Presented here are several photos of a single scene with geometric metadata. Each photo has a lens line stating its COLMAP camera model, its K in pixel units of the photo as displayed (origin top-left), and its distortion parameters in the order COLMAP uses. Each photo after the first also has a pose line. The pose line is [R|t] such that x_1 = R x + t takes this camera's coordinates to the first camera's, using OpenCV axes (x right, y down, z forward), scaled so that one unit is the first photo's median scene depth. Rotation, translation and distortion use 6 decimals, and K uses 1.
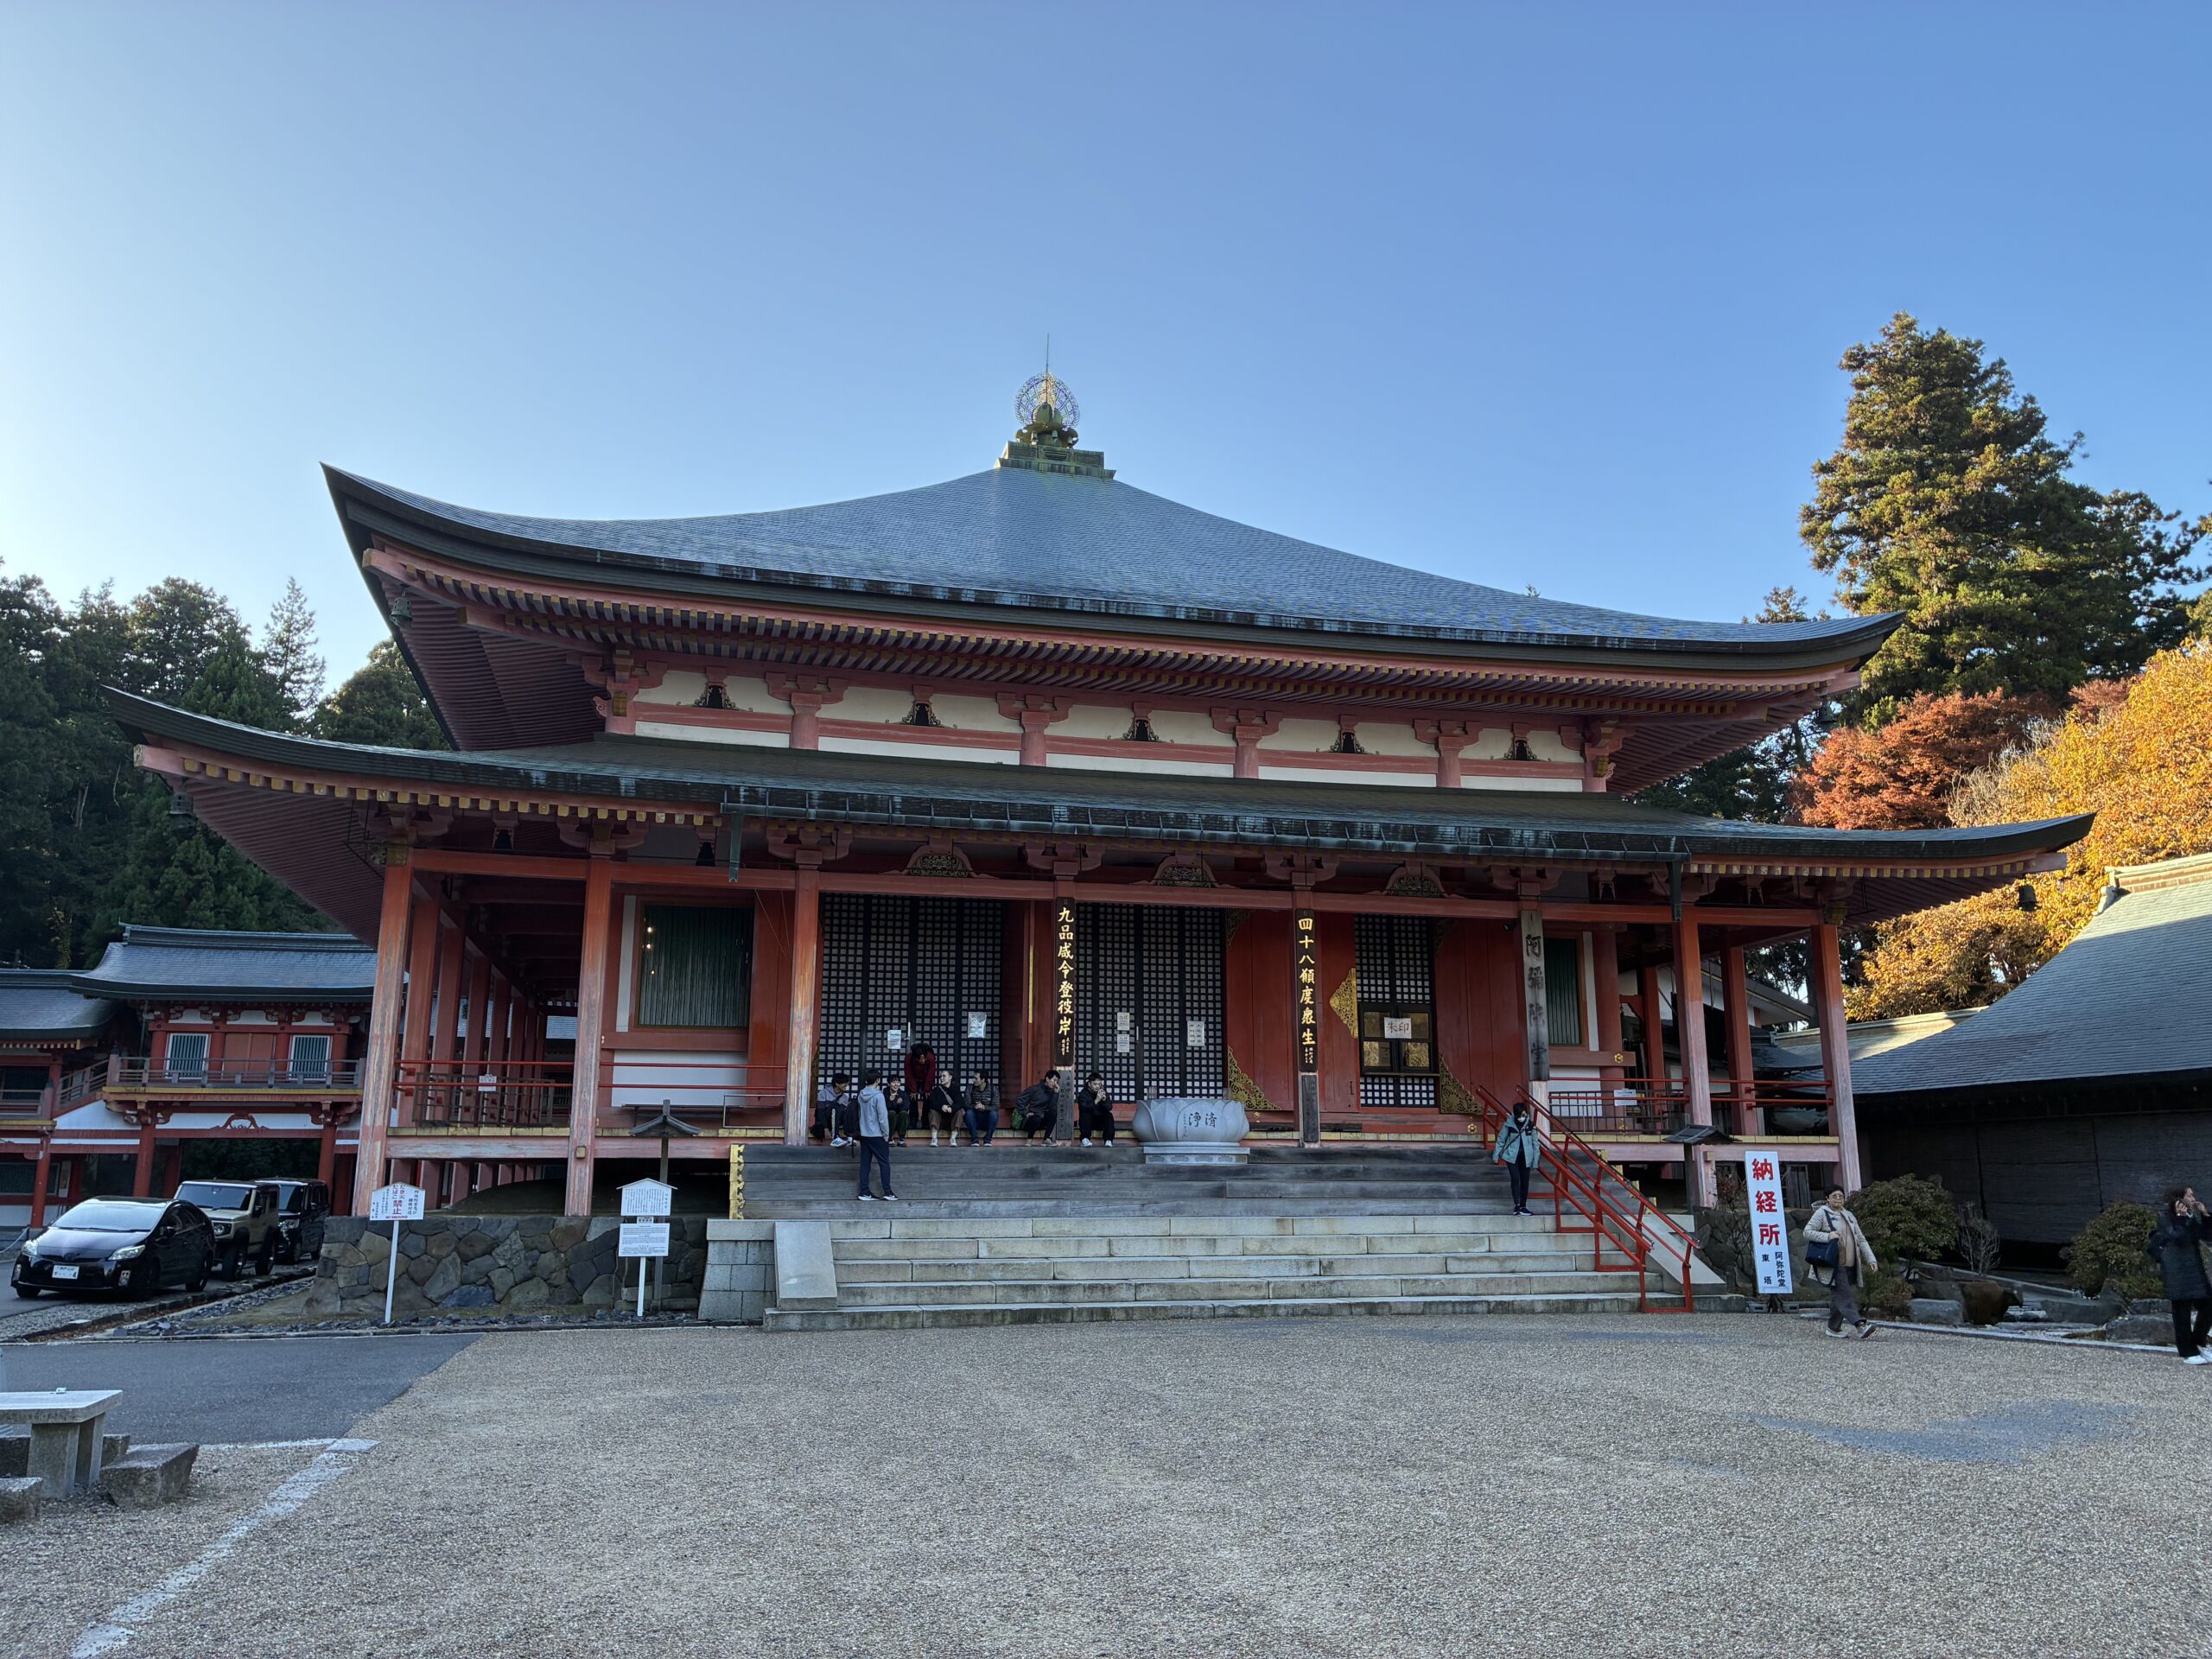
lens RADIAL K [[1658.7, 0, 1112.2], [0, 1658.7, 799.9], [0, 0, 1]] dist [0.044882, -0.049157]
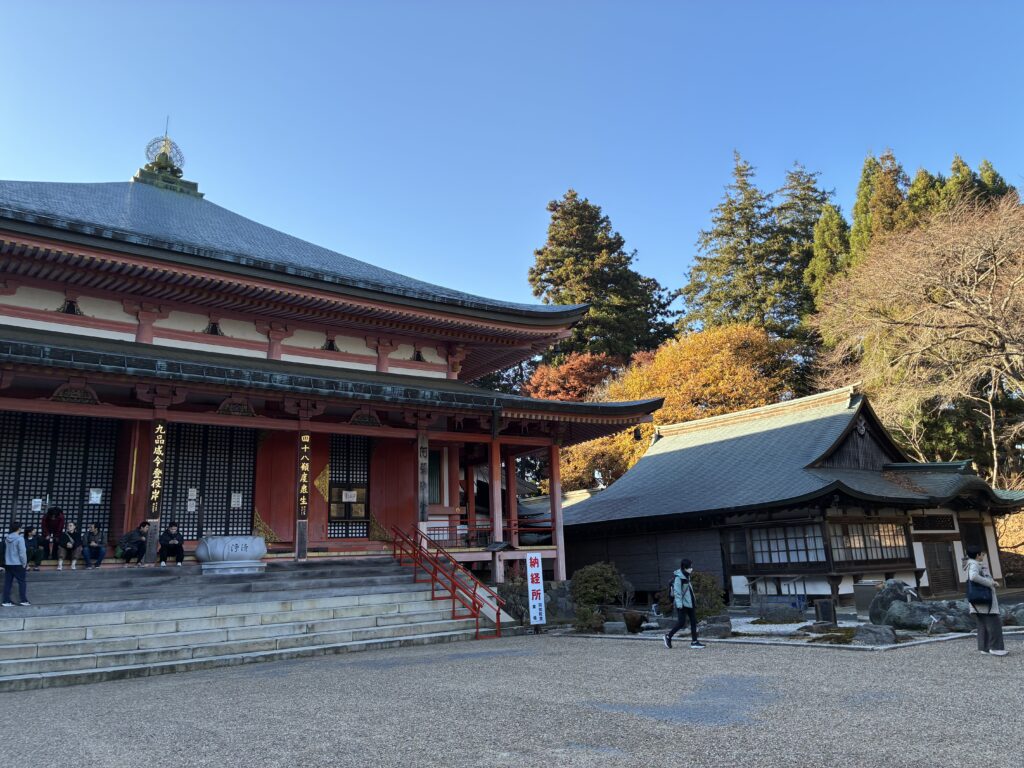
lens RADIAL K [[767.8, 0, 518.5], [0, 767.8, 372.0], [0, 0, 1]] dist [0.044882, -0.049157]
pose [[0.917185, 0.058511, 0.394141, -0.007105], [-0.044708, 0.998025, -0.044121, 0.029017], [-0.395944, 0.022846, 0.917990, 0.126682]]
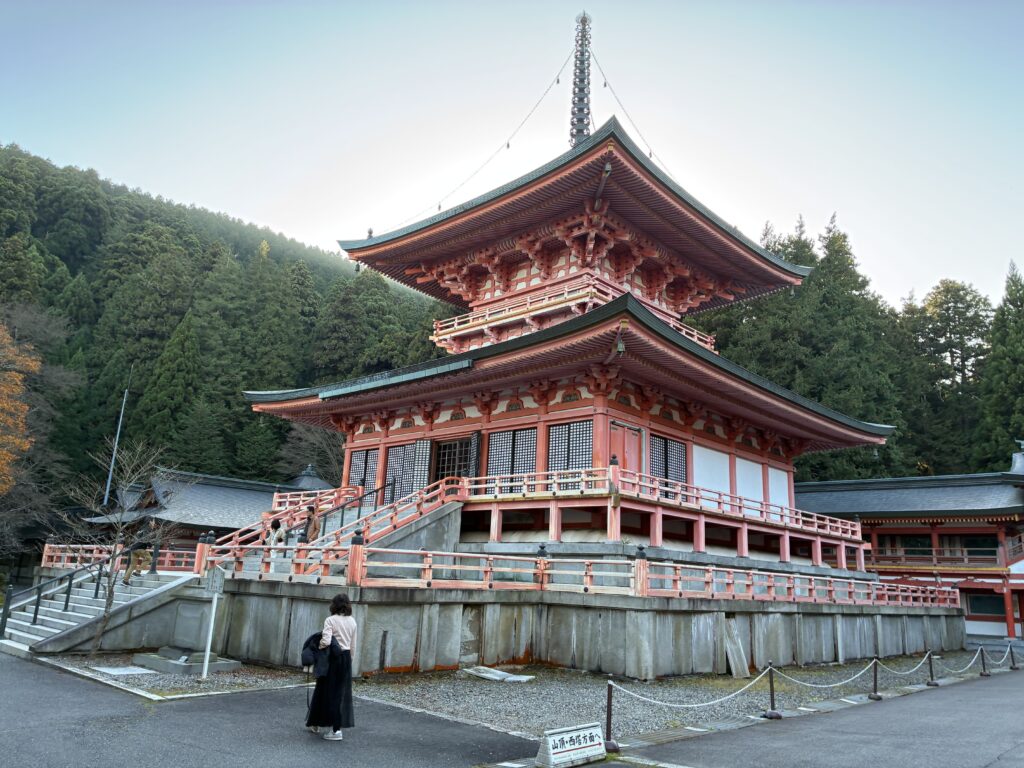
lens RADIAL K [[767.8, 0, 523.4], [0, 767.8, 372.3], [0, 0, 1]] dist [0.044882, -0.049157]
pose [[0.550503, -0.194971, -0.811747, -0.469983], [0.137491, 0.980243, -0.142199, 0.097099], [0.823433, -0.033327, 0.566434, 0.407654]]
